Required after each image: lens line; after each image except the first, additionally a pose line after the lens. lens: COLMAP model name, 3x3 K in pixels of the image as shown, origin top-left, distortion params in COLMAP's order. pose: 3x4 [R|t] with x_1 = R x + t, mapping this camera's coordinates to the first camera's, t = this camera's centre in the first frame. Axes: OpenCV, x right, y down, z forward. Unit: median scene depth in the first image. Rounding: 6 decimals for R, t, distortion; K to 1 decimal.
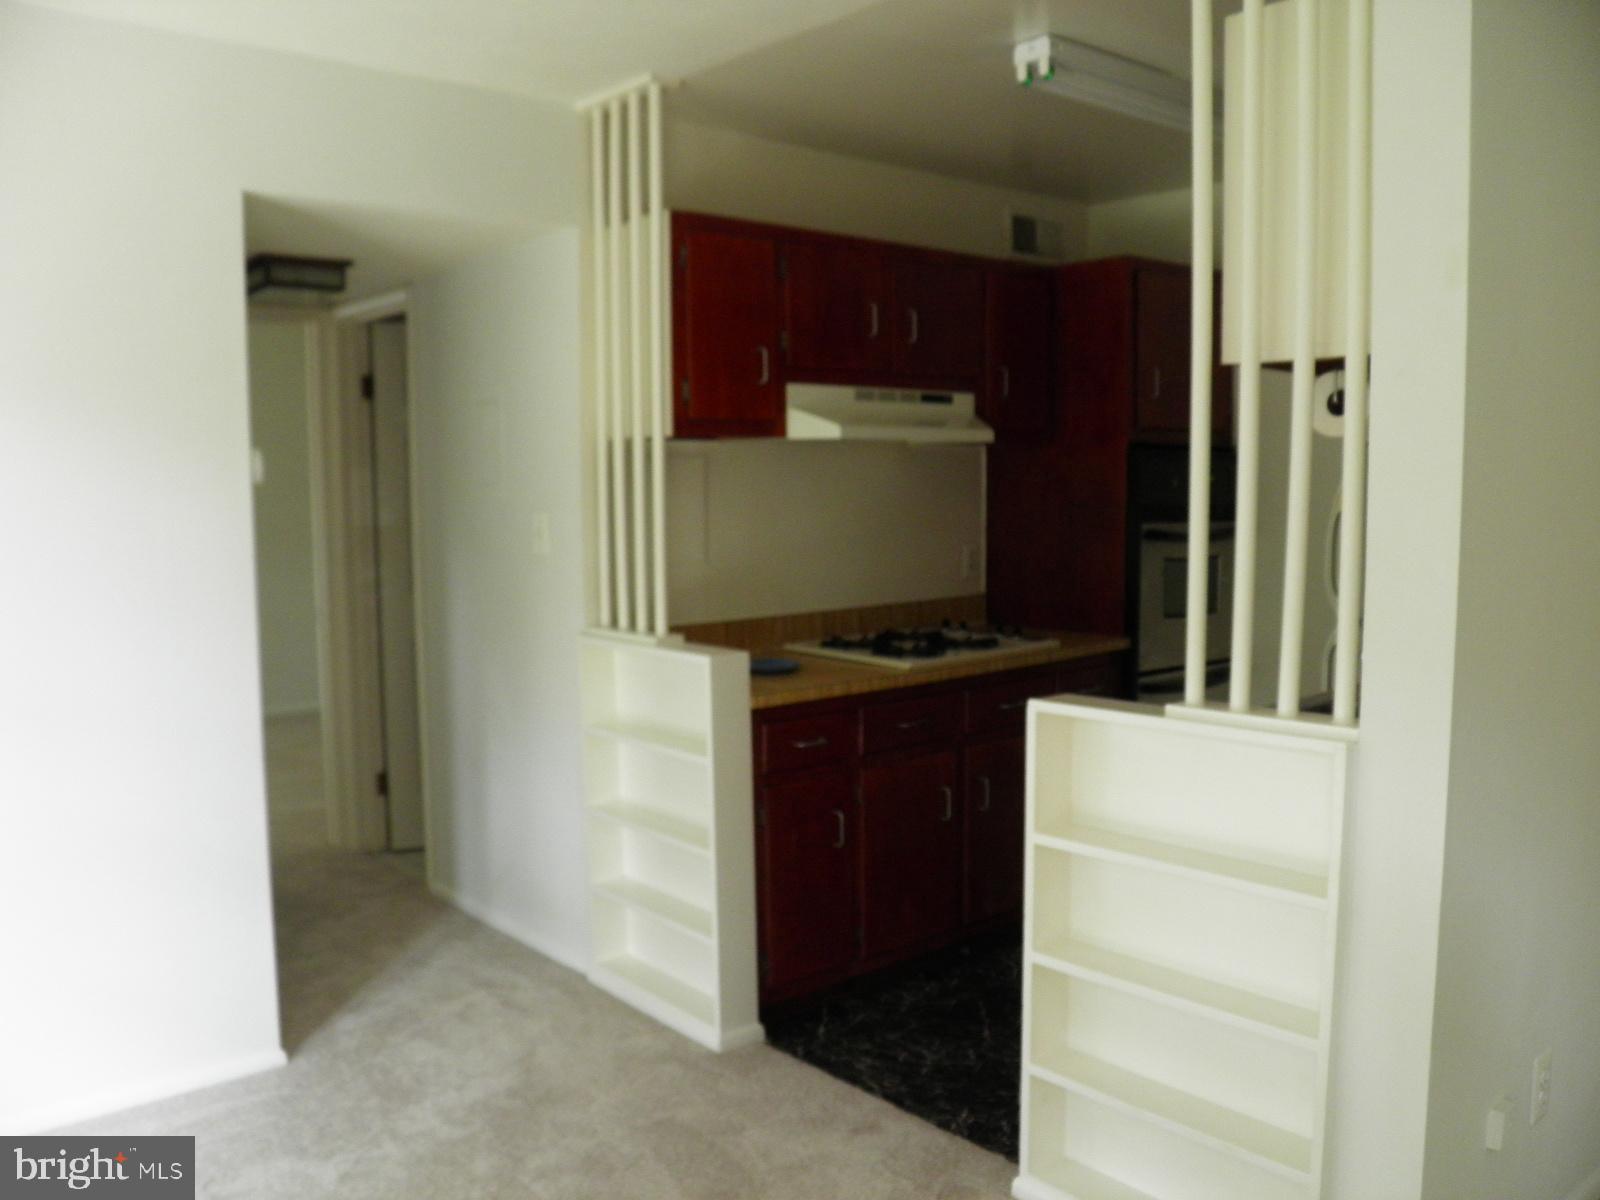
lens RADIAL K [[1361.9, 0, 801.6], [0, 1361.9, 608.9], [0, 0, 1]] dist [-0.141005, 0.147937]
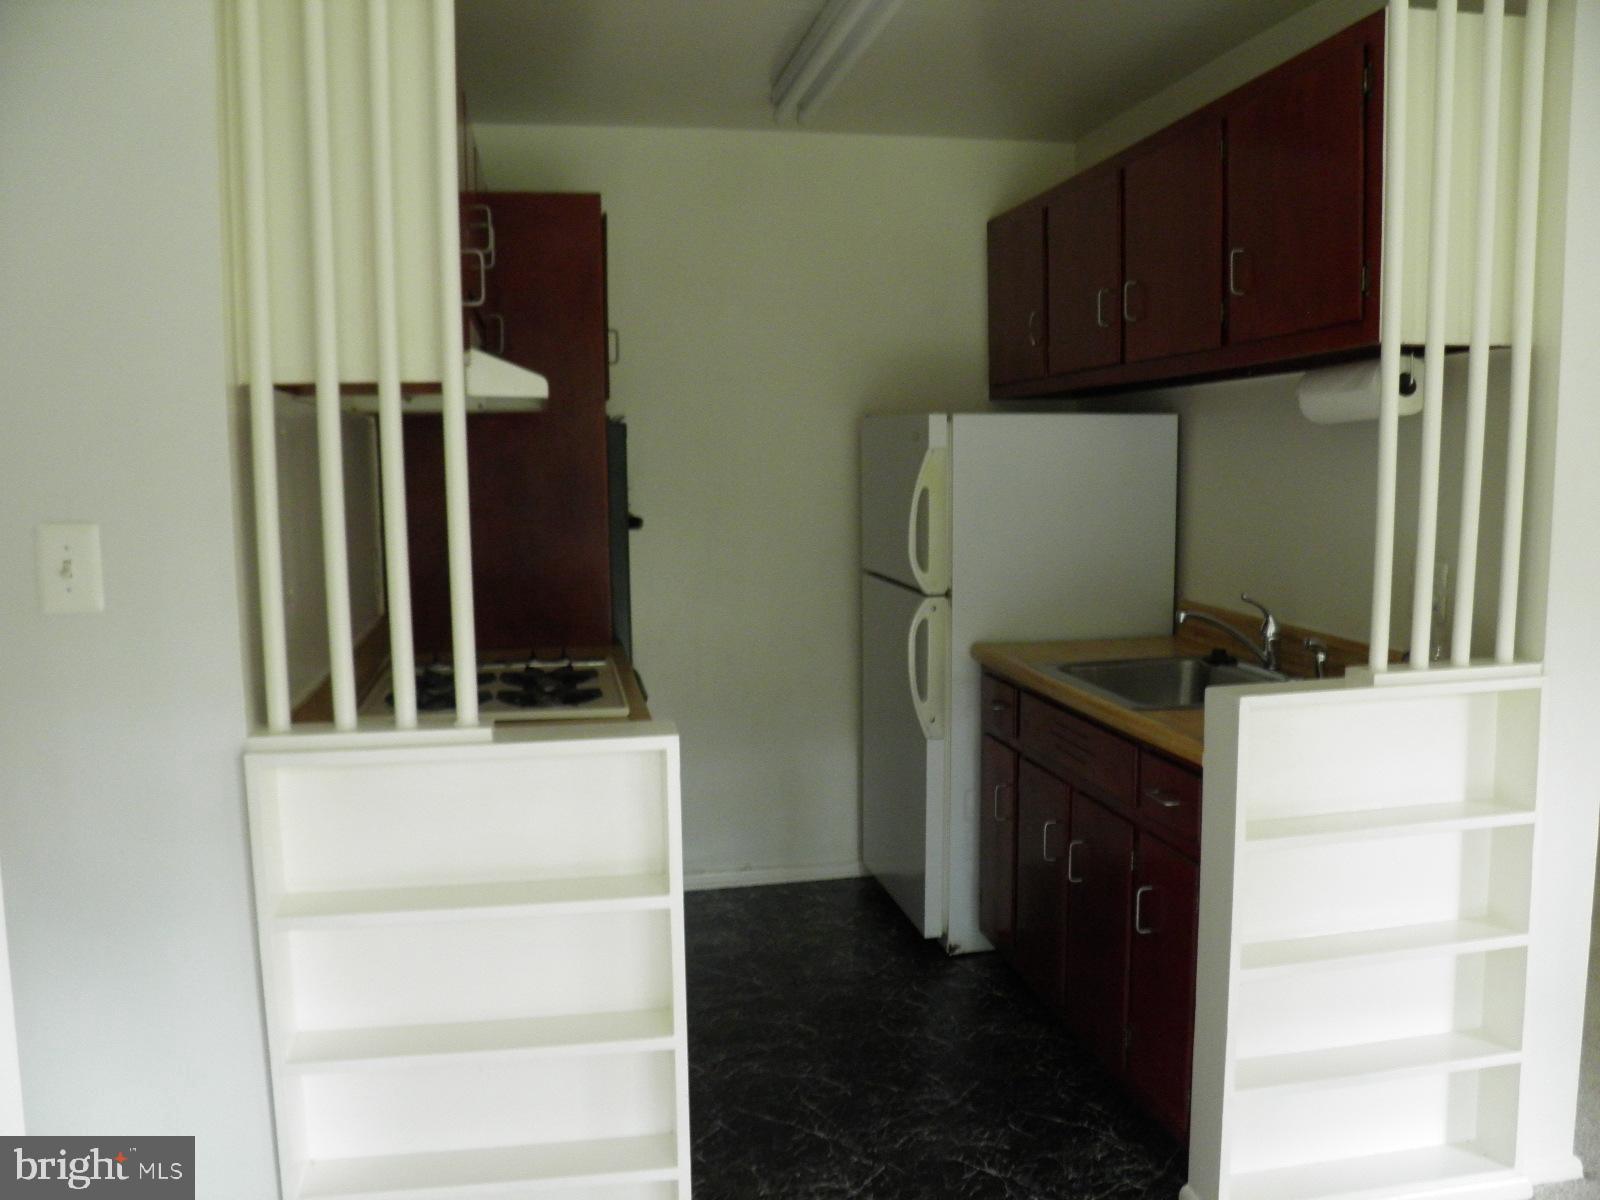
lens RADIAL K [[1361.9, 0, 801.6], [0, 1361.9, 608.9], [0, 0, 1]] dist [-0.141005, 0.147937]
pose [[0.515540, -0.095942, 0.851477, -0.823851], [0.093639, 0.994068, 0.055314, -0.075919], [-0.851734, 0.051214, 0.521466, 0.853267]]
